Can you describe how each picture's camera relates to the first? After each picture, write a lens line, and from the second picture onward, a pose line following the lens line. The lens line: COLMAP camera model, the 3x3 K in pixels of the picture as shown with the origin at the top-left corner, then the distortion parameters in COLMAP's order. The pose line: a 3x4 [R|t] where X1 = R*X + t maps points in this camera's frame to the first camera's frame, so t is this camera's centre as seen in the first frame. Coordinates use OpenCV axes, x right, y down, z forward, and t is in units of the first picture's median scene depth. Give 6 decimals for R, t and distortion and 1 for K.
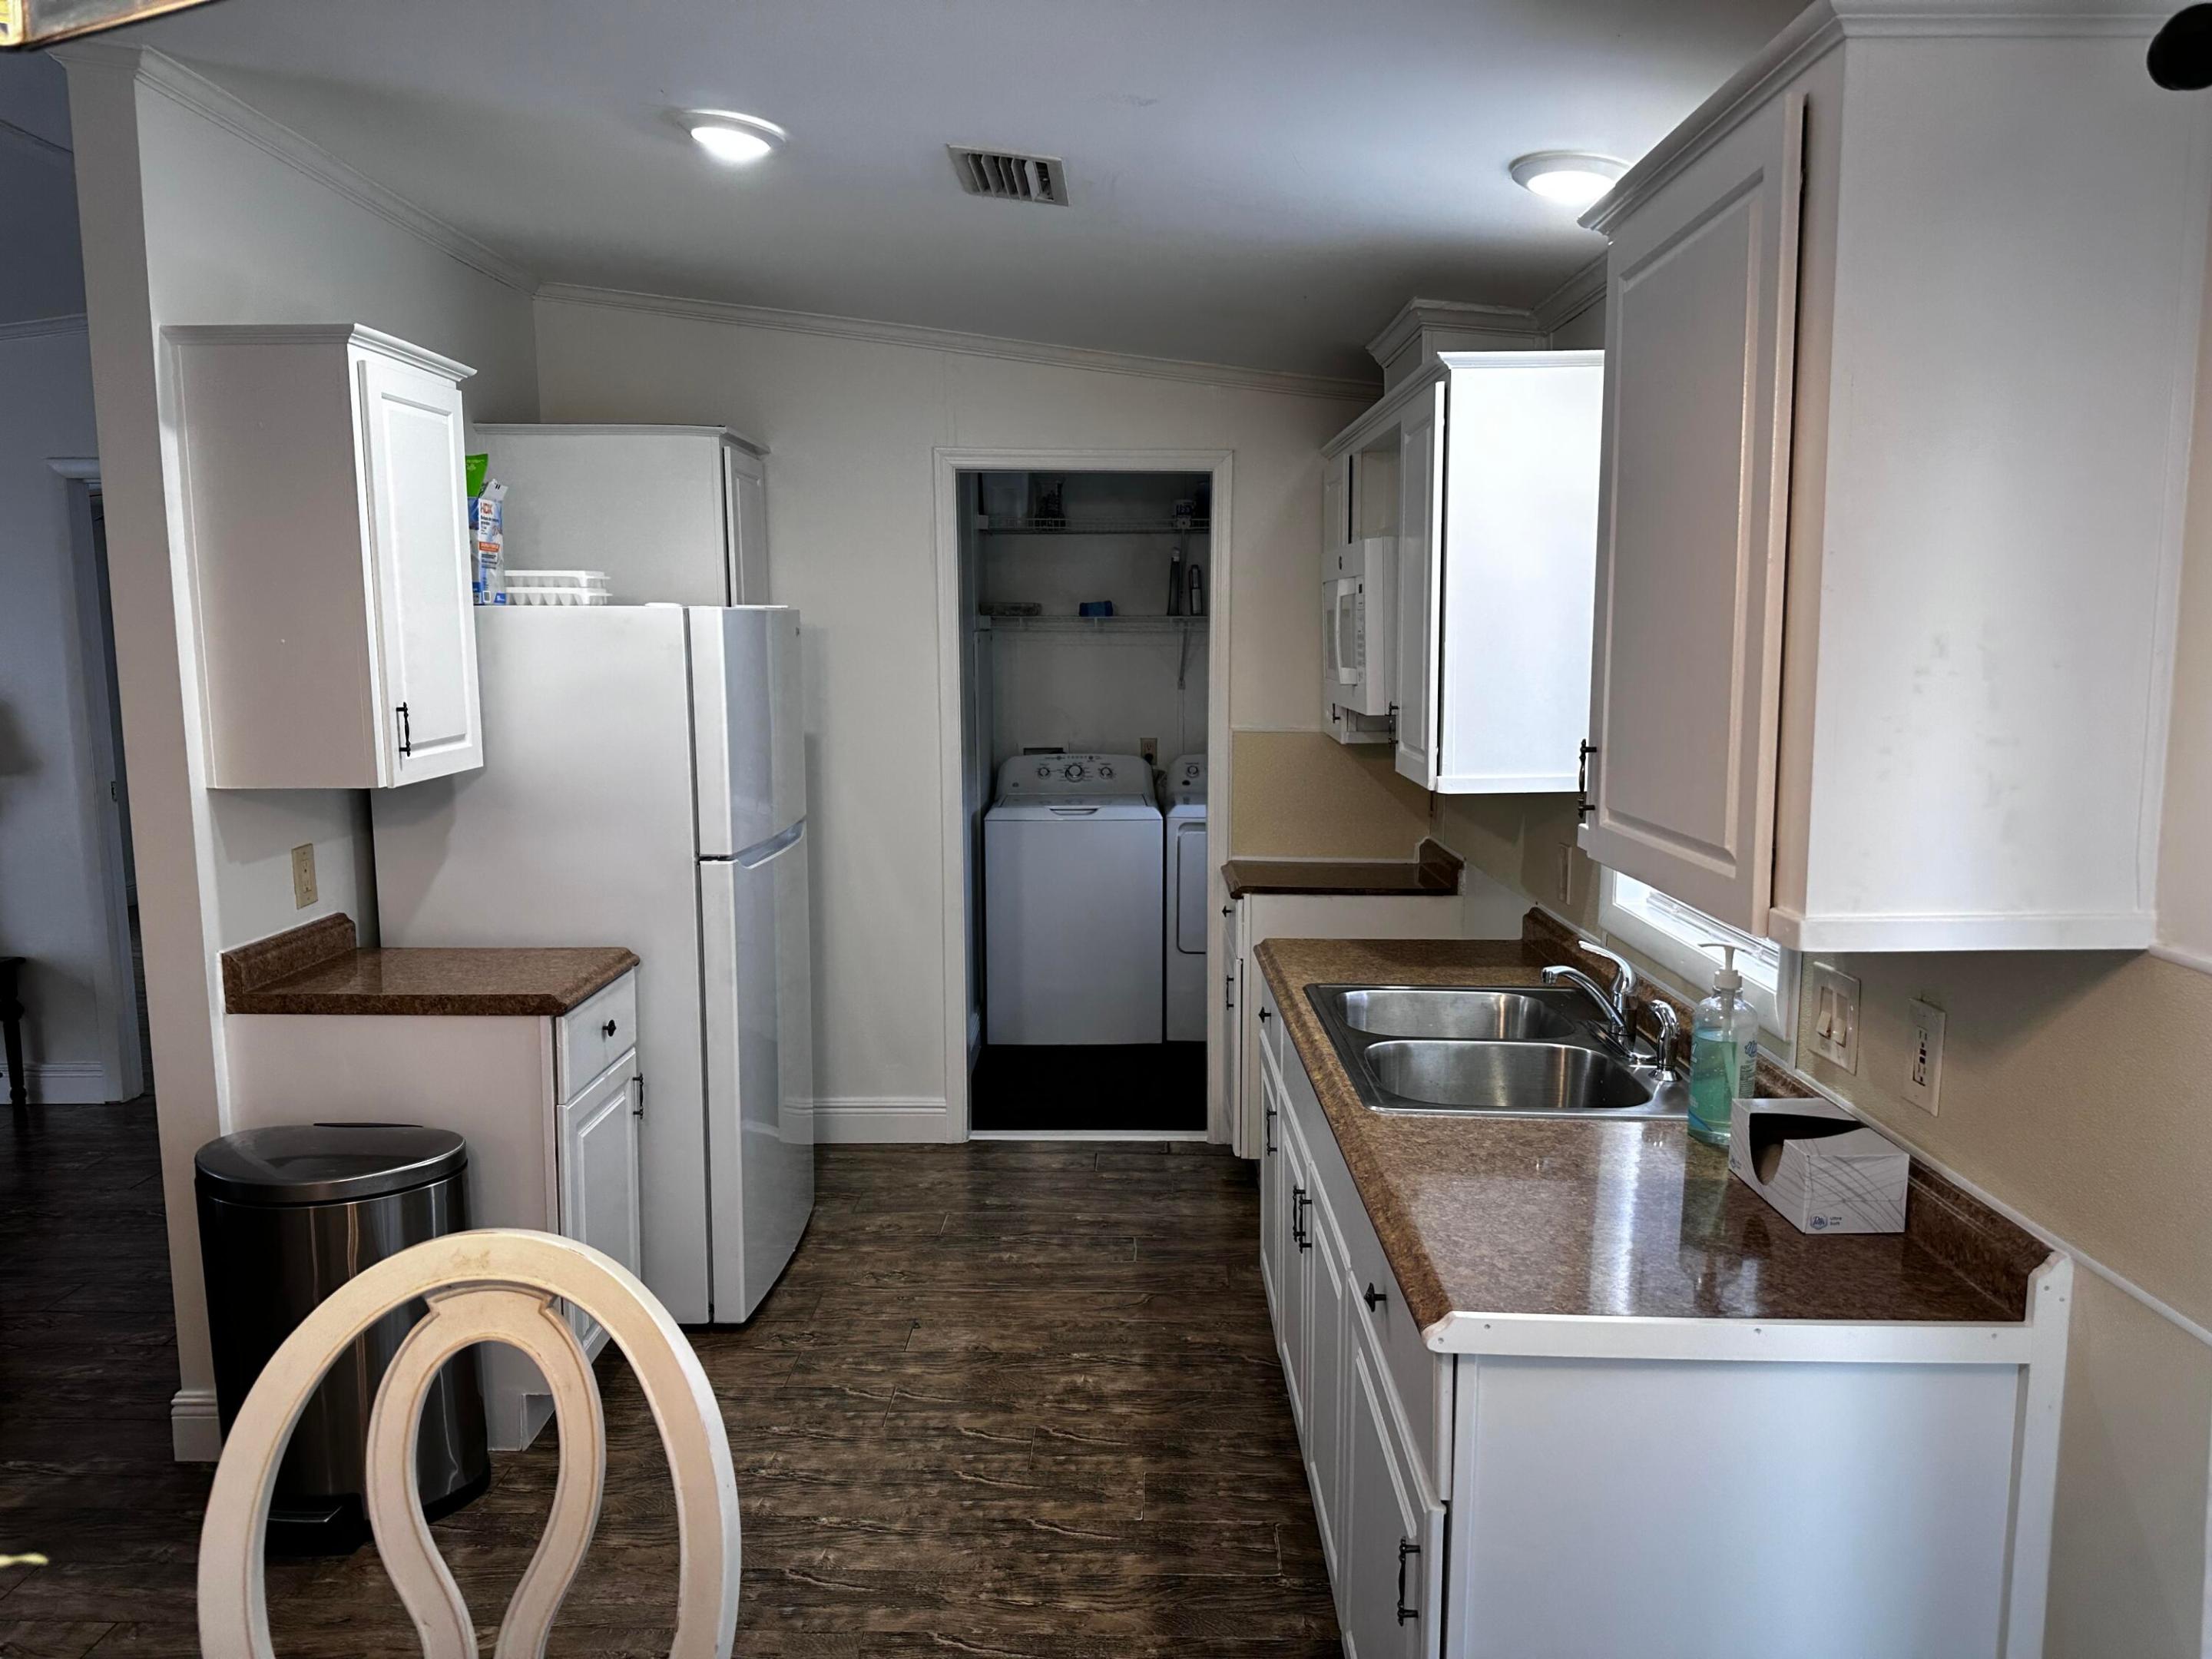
lens RADIAL K [[1558.6, 0, 1106.0], [0, 1558.6, 829.5], [0, 0, 1]] dist [0.093750, -0.136821]
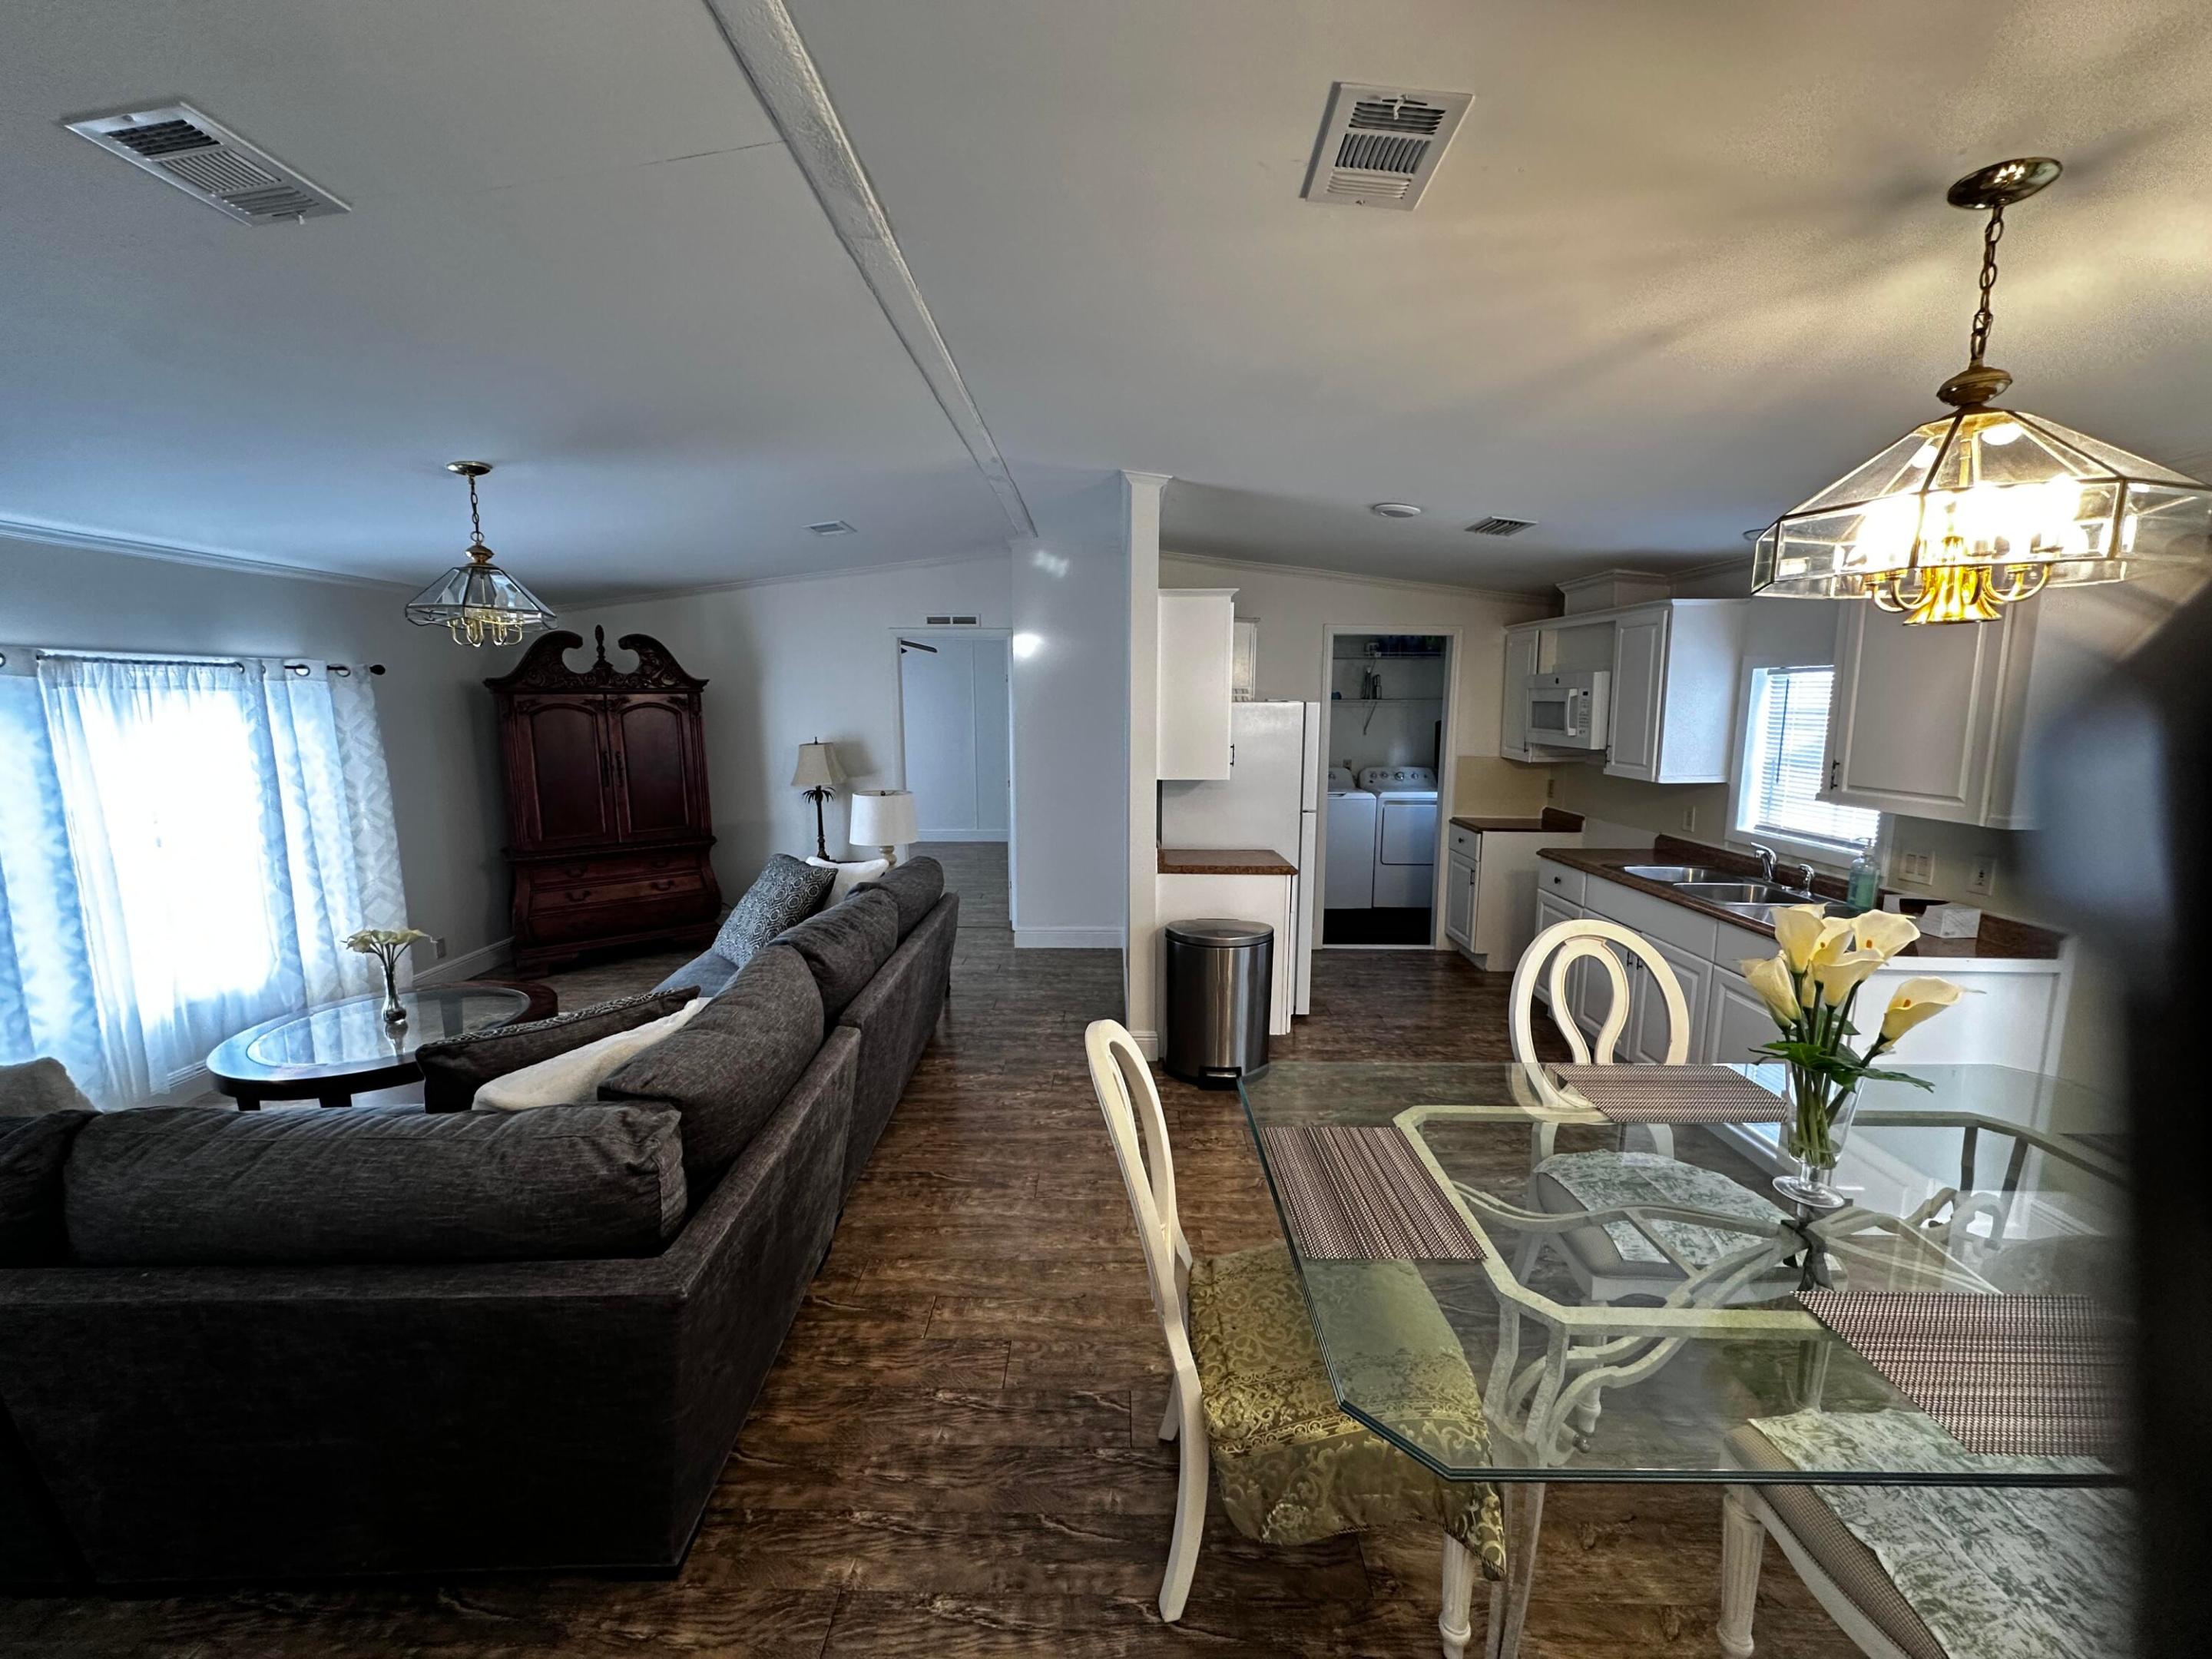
lens RADIAL K [[883.9, 0, 1102.3], [0, 883.9, 821.4], [0, 0, 1]] dist [0.000423, 0.000363]
pose [[0.999985, 0.002956, -0.004546, -0.628306], [-0.002911, 0.999948, 0.009753, 0.024377], [0.004574, -0.009739, 0.999942, -0.339480]]
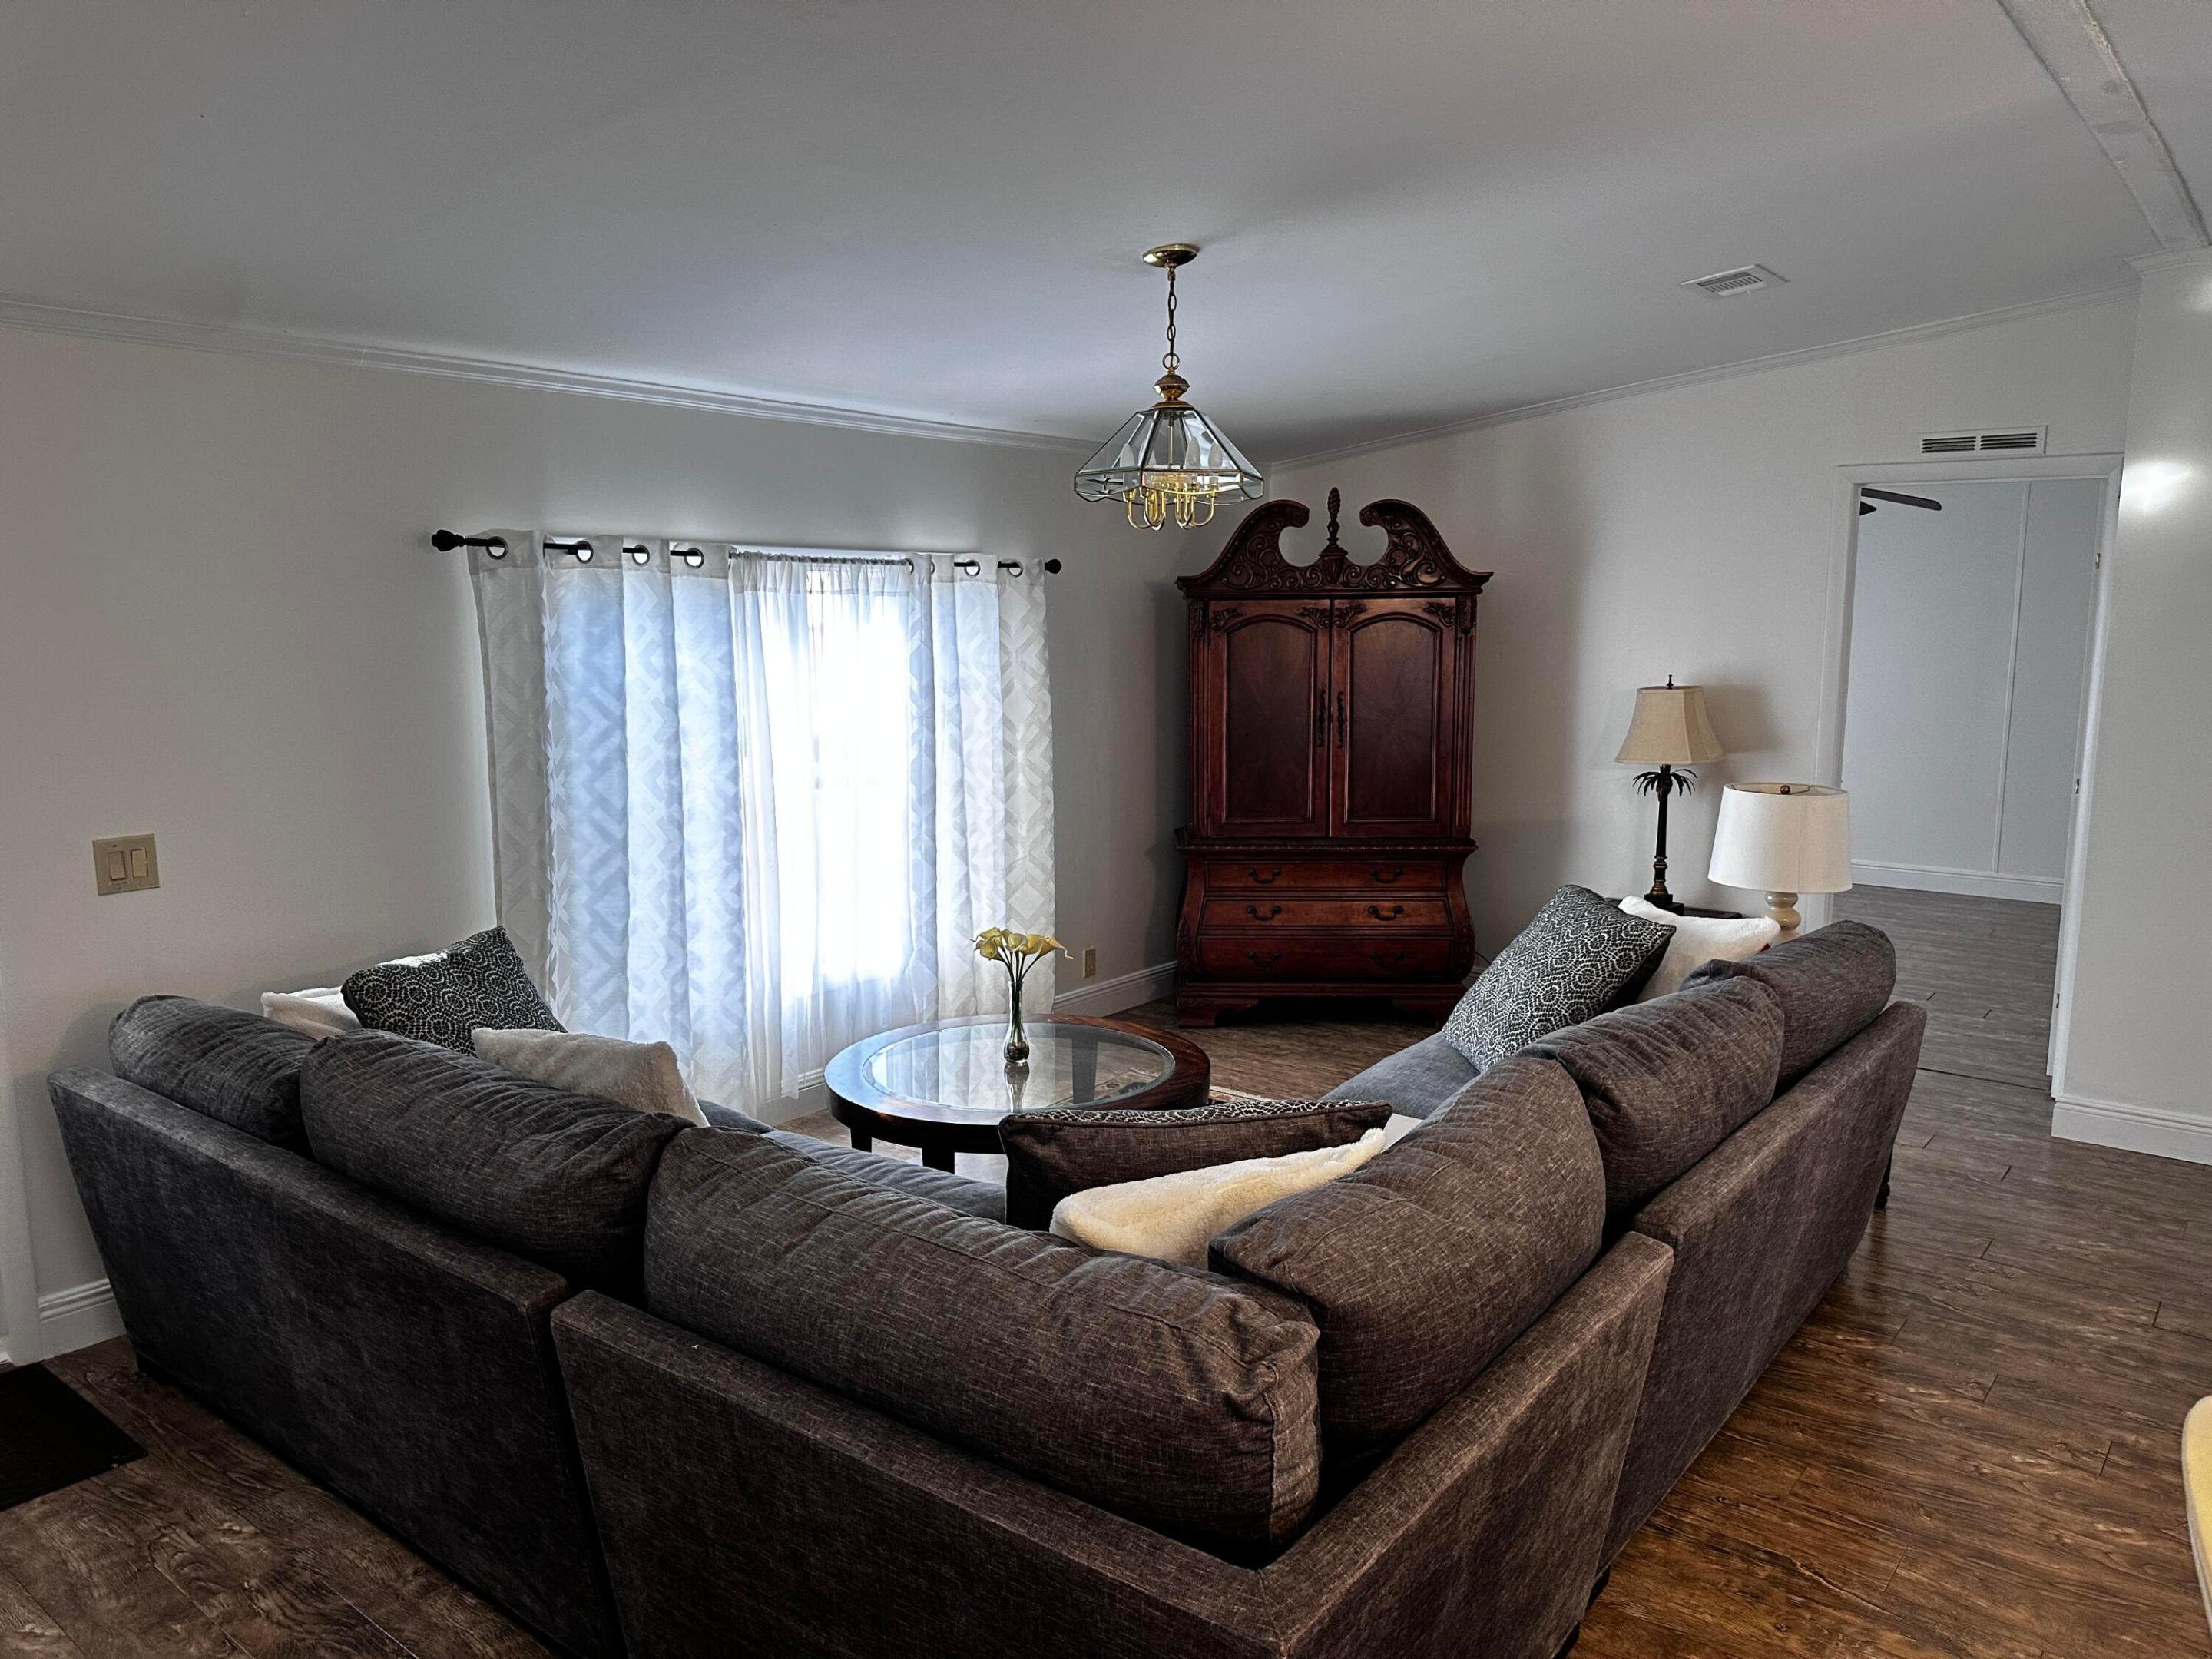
lens RADIAL K [[1535.2, 0, 1103.6], [0, 1535.2, 850.3], [0, 0, 1]] dist [0.096002, -0.120799]
pose [[0.780136, 0.102728, -0.617118, -0.627116], [-0.083506, 0.994698, 0.060017, 0.012918], [0.620012, 0.004711, 0.784578, -0.277977]]
